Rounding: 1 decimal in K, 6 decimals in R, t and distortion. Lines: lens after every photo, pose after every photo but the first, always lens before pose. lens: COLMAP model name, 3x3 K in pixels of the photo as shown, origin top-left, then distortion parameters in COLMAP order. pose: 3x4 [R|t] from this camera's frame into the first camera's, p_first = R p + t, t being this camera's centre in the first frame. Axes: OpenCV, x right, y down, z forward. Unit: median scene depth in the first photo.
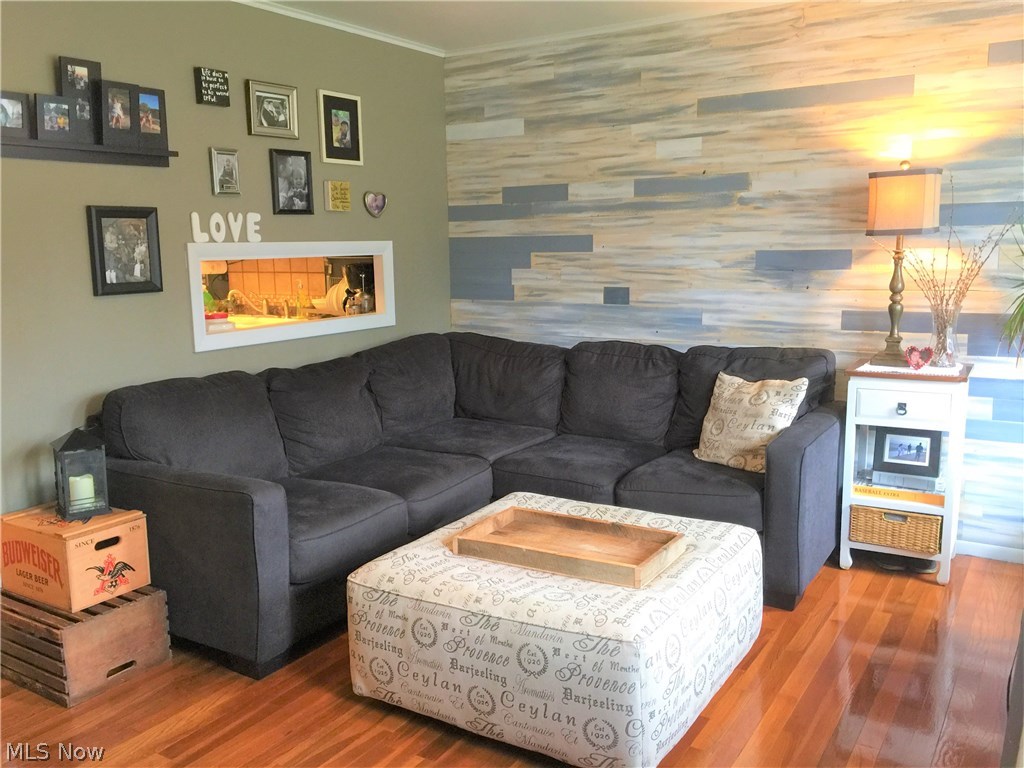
lens RADIAL K [[879.1, 0, 515.2], [0, 879.1, 381.1], [0, 0, 1]] dist [0.090144, -0.109454]
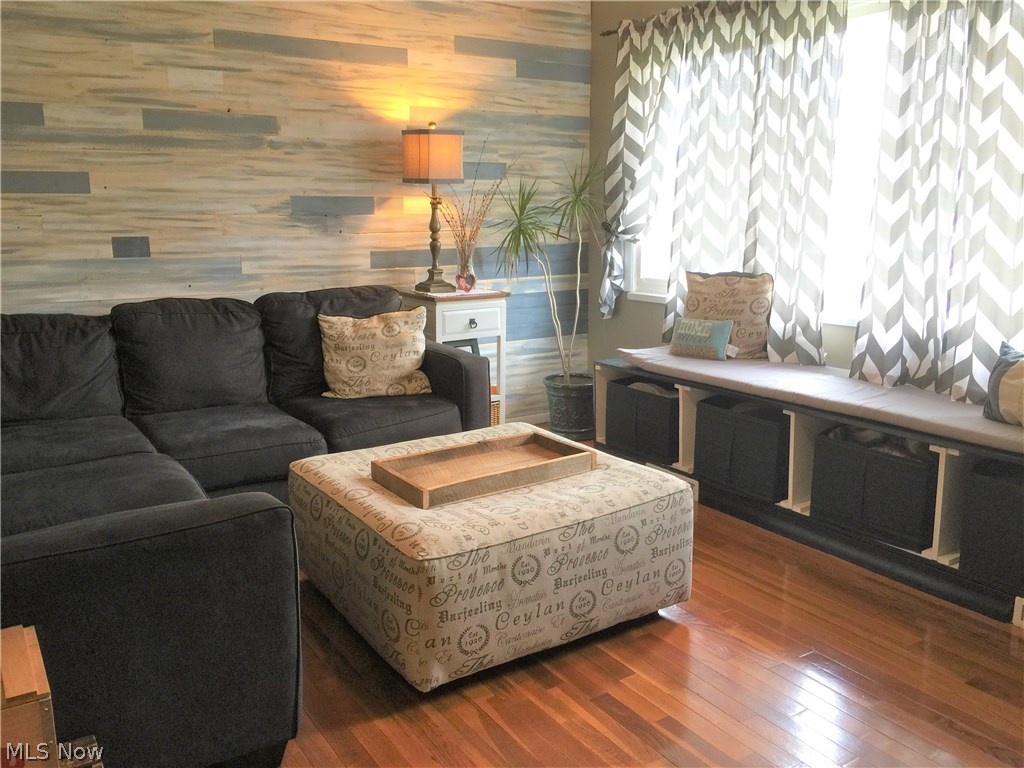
lens RADIAL K [[879.1, 0, 515.2], [0, 879.1, 381.1], [0, 0, 1]] dist [0.090144, -0.109454]
pose [[0.422322, -0.162370, 0.891785, -0.556738], [0.142508, 0.983485, 0.111579, -0.015710], [-0.895173, 0.079964, 0.438486, 0.343225]]
